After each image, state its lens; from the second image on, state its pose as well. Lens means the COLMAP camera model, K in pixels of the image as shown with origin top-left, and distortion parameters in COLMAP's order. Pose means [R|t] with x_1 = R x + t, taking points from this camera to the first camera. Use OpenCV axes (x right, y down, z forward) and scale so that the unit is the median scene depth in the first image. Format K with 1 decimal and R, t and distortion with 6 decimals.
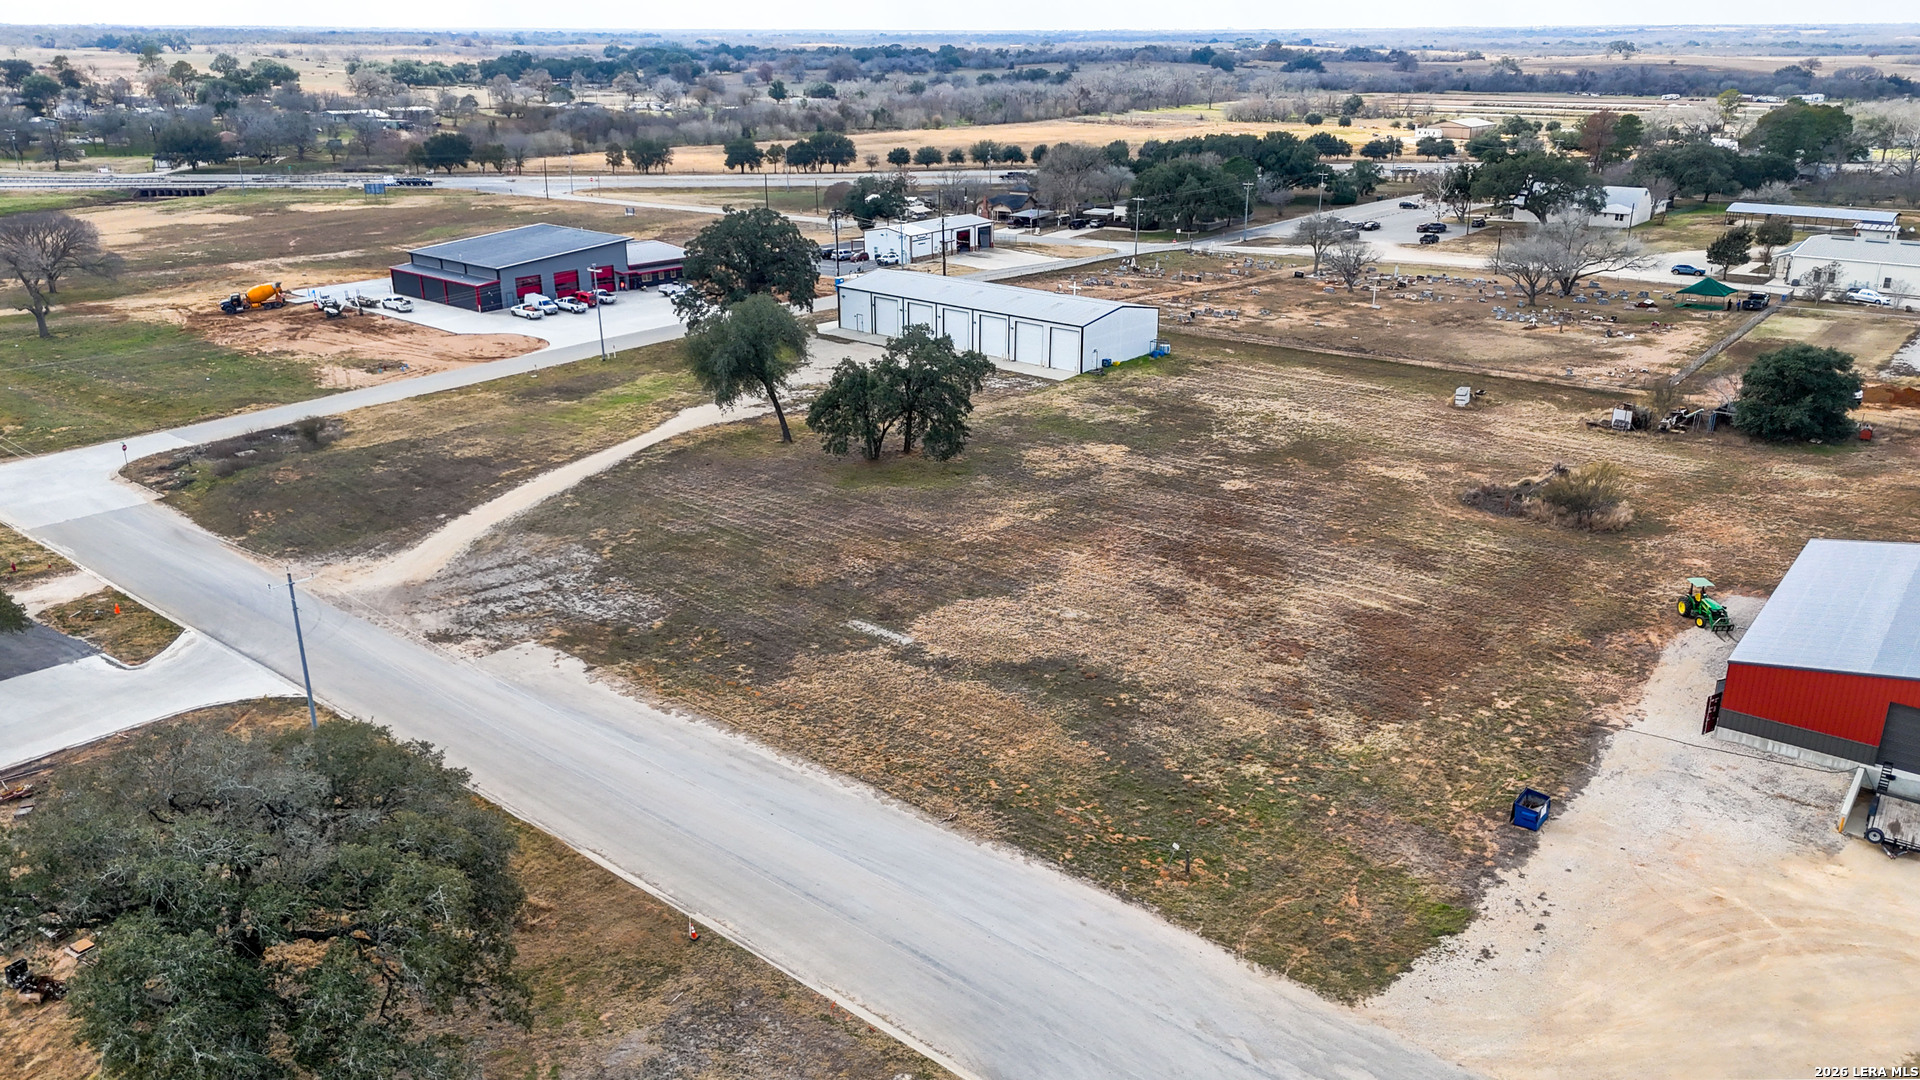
lens RADIAL K [[1416.5, 0, 960.9], [0, 1416.5, 533.5], [0, 0, 1]] dist [0.079370, -0.080115]
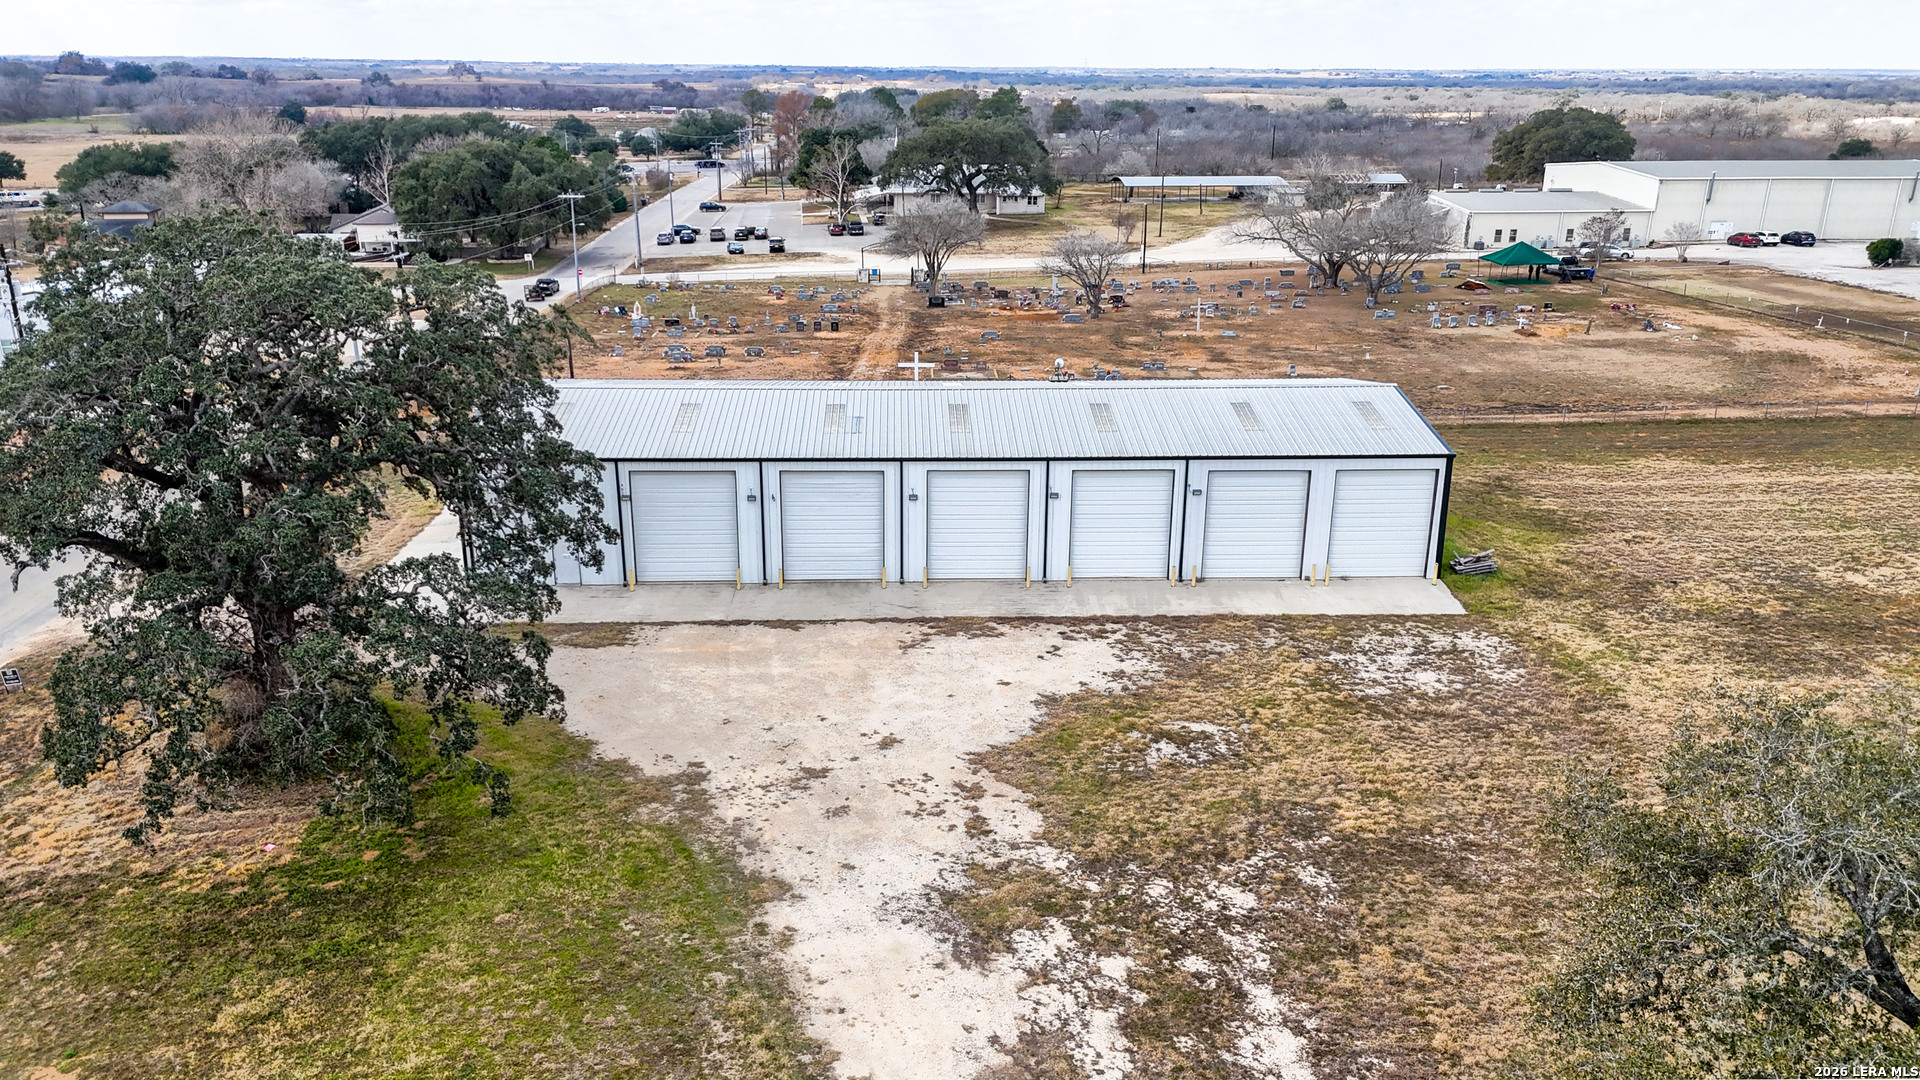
lens RADIAL K [[1416.5, 0, 968.2], [0, 1416.5, 545.9], [0, 0, 1]] dist [0.079370, -0.080115]
pose [[0.714375, -0.216827, 0.665323, -0.350266], [0.226209, 0.971290, 0.073654, -0.249128], [-0.662191, 0.097886, 0.742914, 1.137597]]
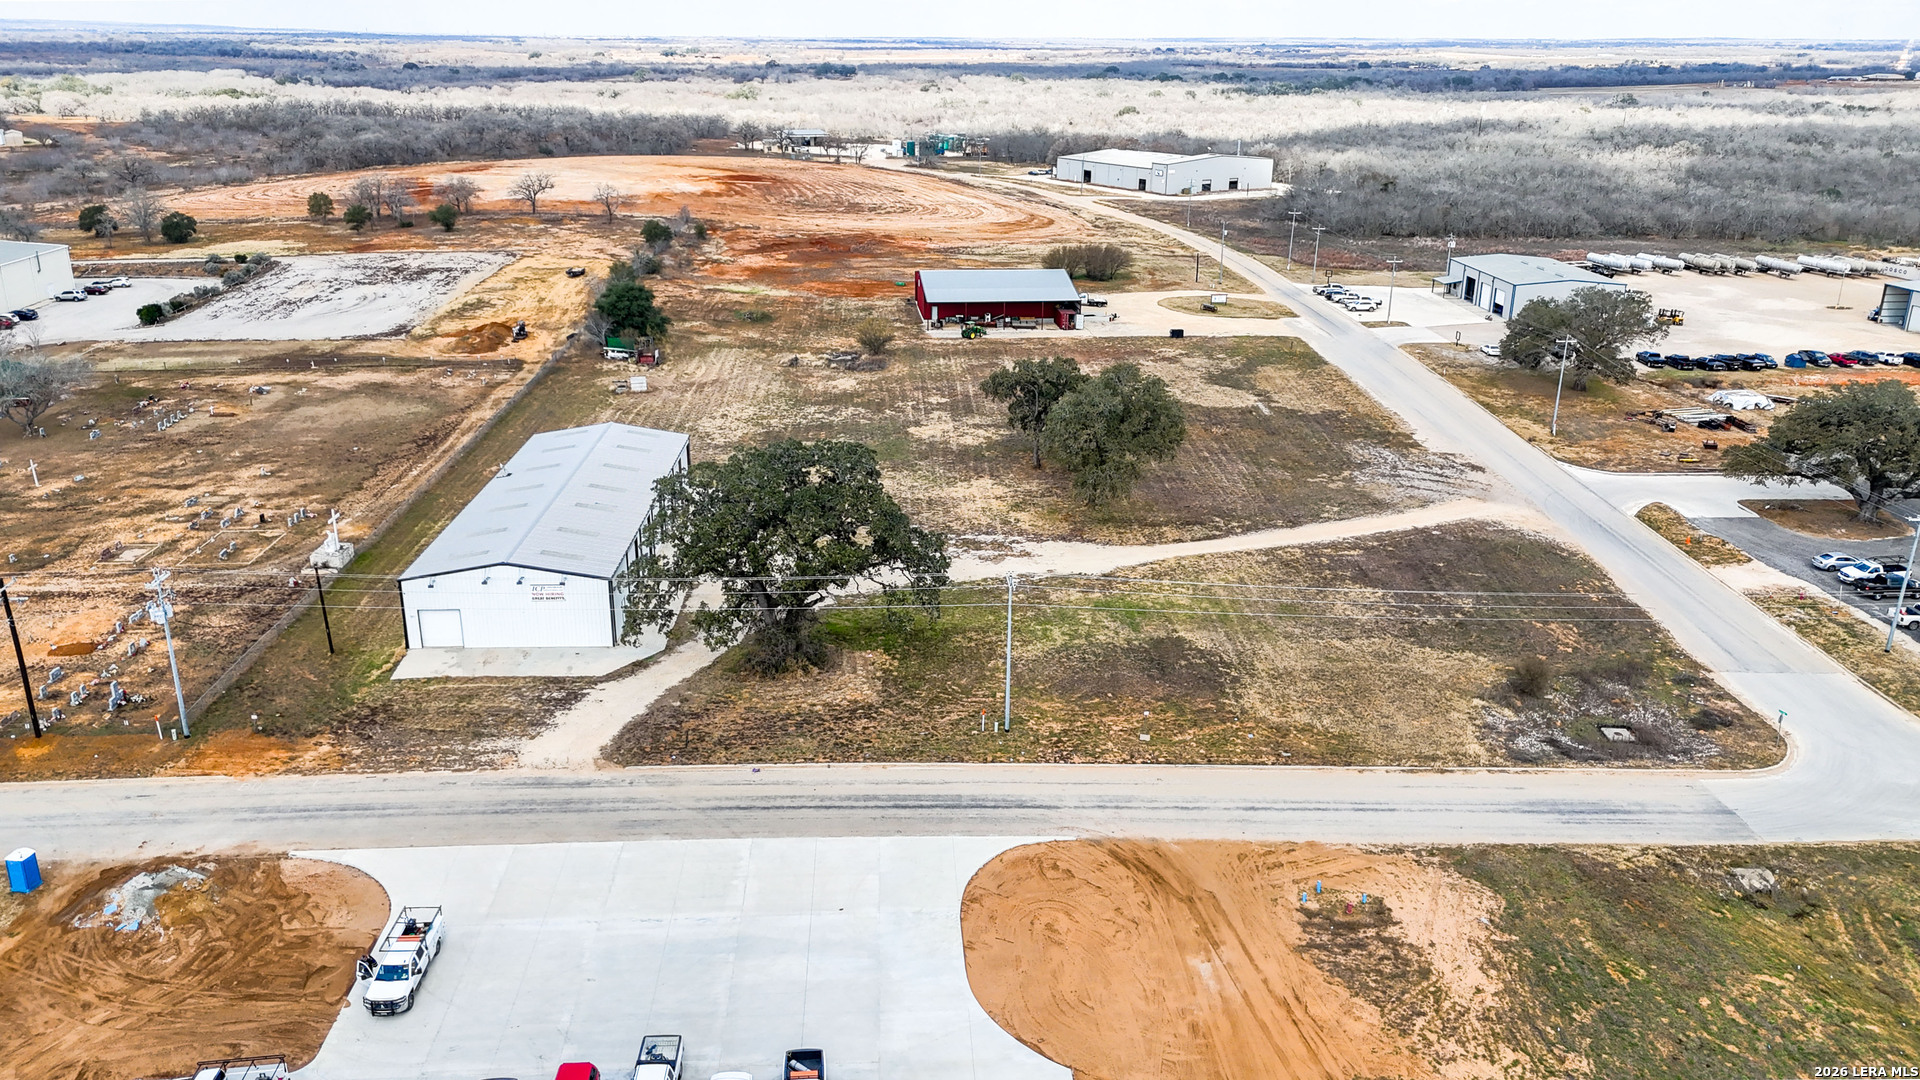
lens RADIAL K [[1416.5, 0, 967.9], [0, 1416.5, 535.7], [0, 0, 1]] dist [0.079370, -0.080115]
pose [[-0.697478, -0.242963, 0.674161, -0.912132], [0.229234, 0.815690, 0.531132, -0.738637], [-0.678952, 0.524994, -0.513231, 1.920490]]
